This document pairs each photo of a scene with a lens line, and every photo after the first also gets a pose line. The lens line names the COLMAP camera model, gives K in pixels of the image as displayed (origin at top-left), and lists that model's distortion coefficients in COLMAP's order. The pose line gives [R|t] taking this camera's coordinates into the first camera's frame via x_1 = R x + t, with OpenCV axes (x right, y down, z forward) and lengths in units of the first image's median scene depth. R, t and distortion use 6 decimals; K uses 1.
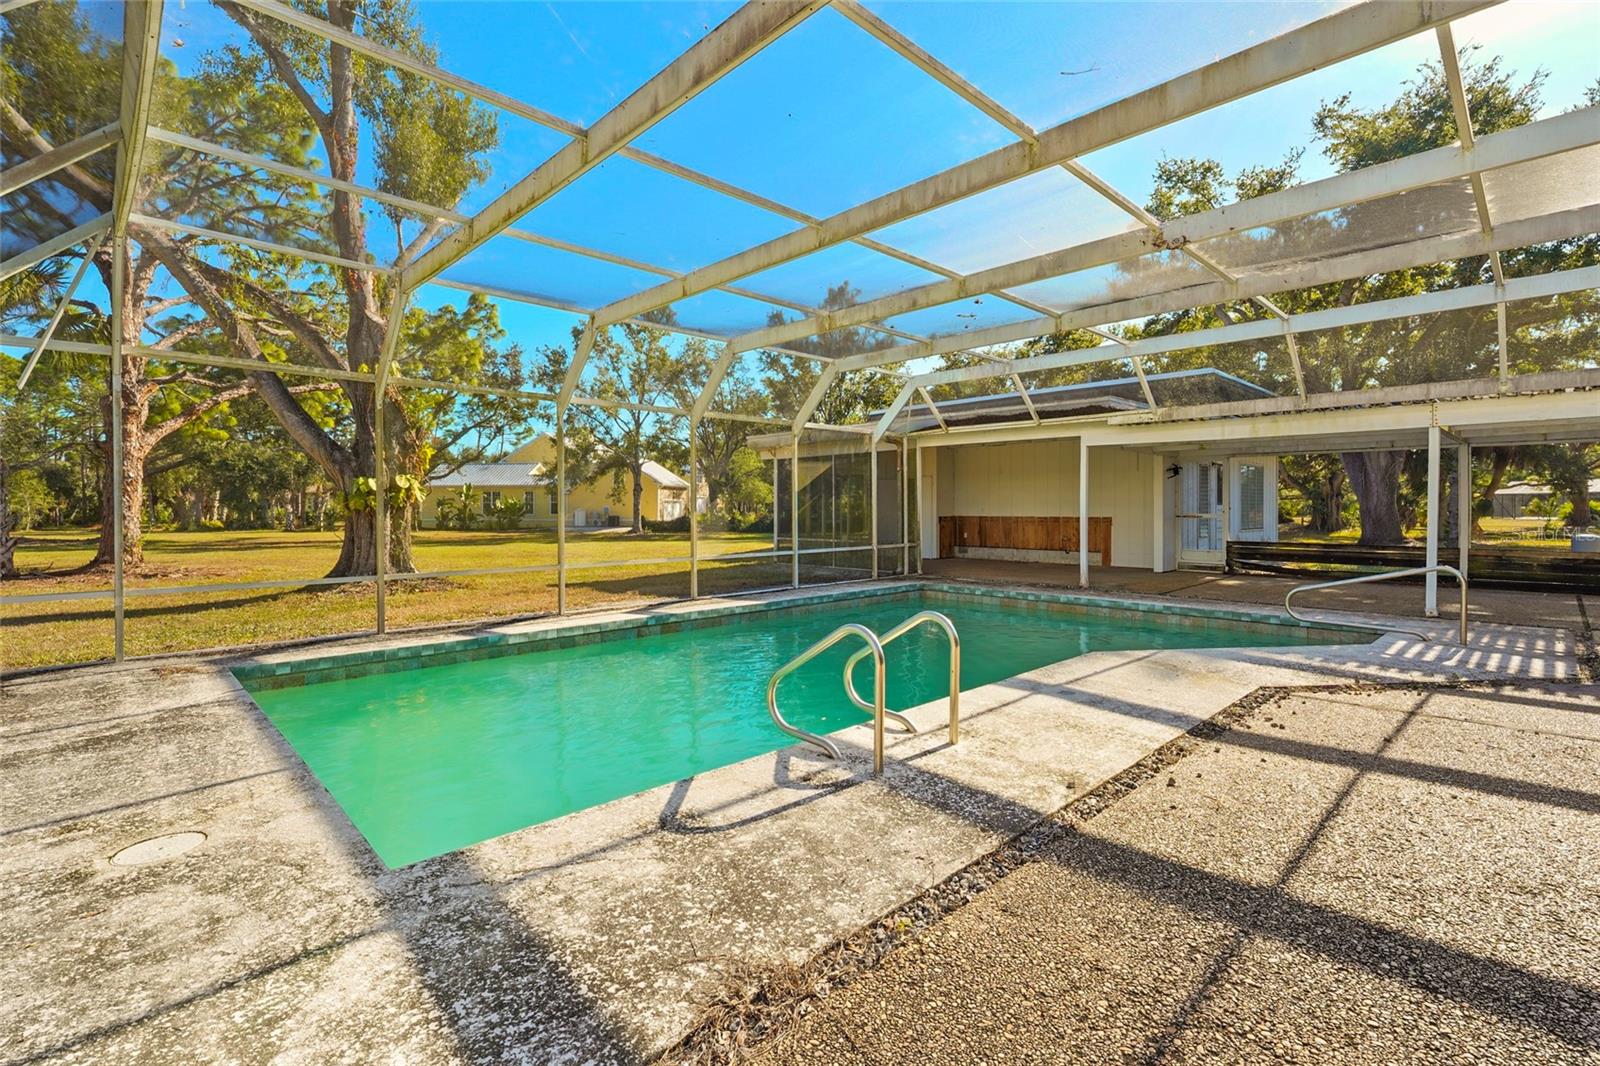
lens RADIAL K [[725.2, 0, 809.4], [0, 725.2, 525.8], [0, 0, 1]] dist [0.001072, 0.000543]
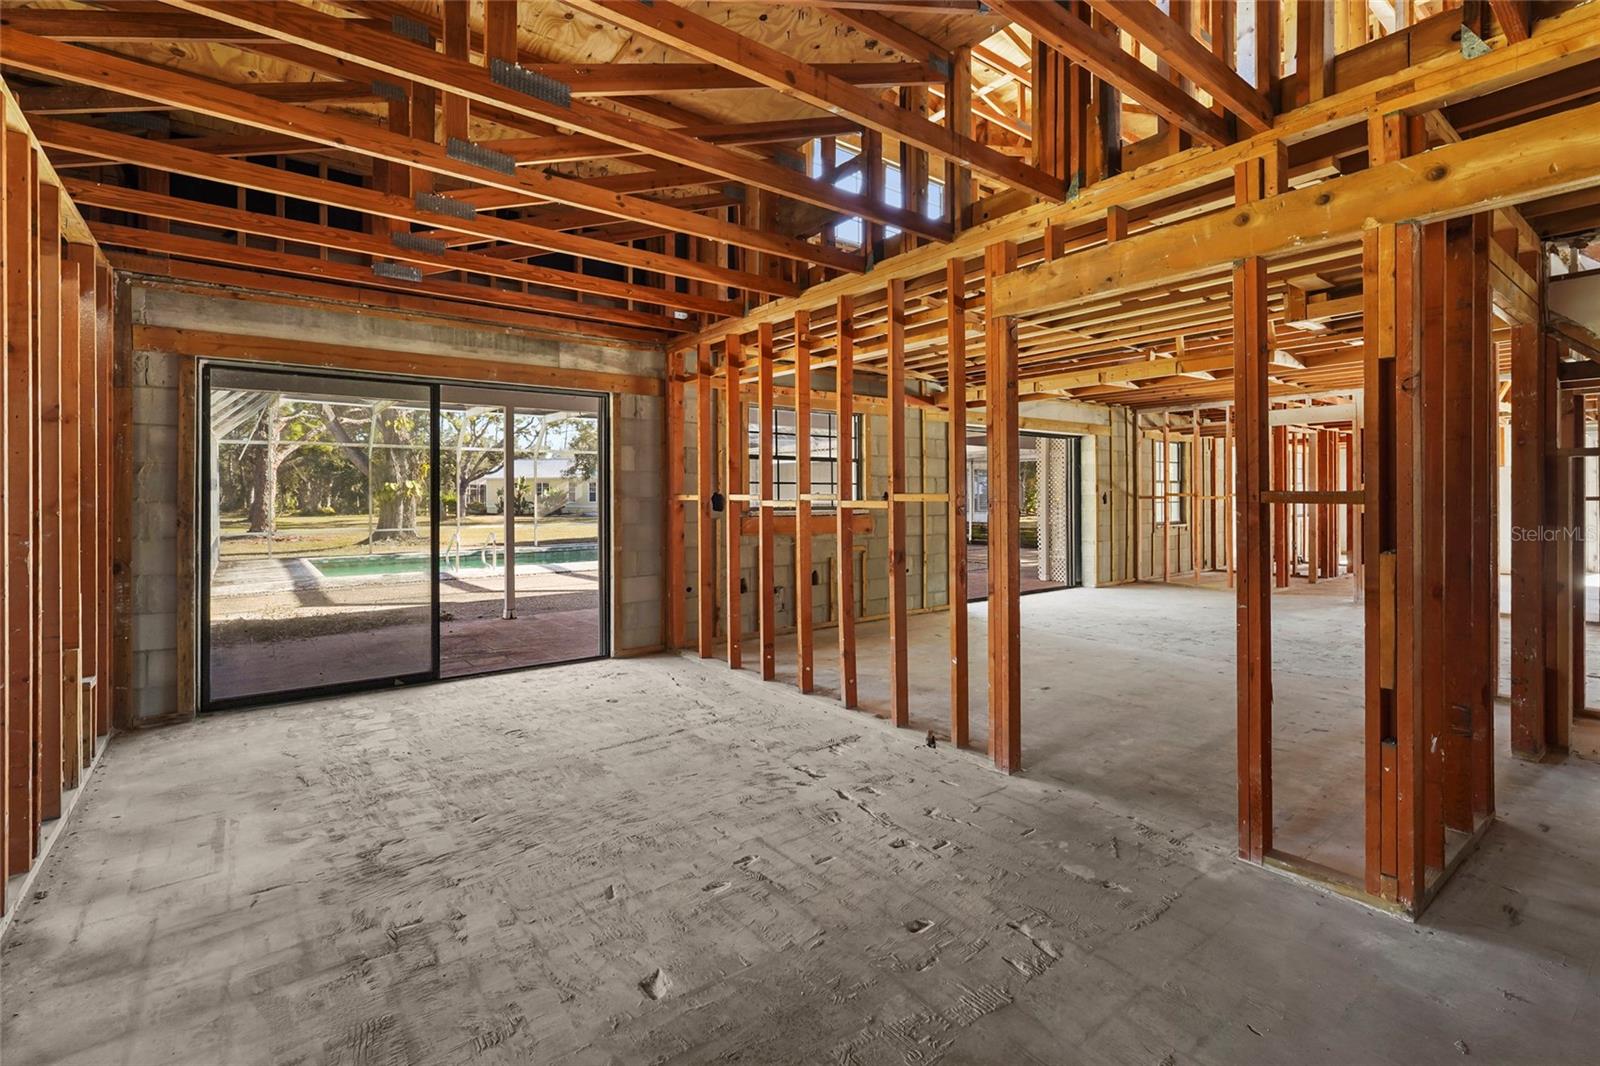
lens RADIAL K [[744.5, 0, 827.7], [0, 744.5, 496.7], [0, 0, 1]] dist [0.000506, 0.000068]
pose [[0.994543, 0.000136, -0.104328, 0.361119], [-0.002458, 0.999752, -0.022125, 0.003843], [0.104299, 0.022261, 0.994297, -0.394929]]
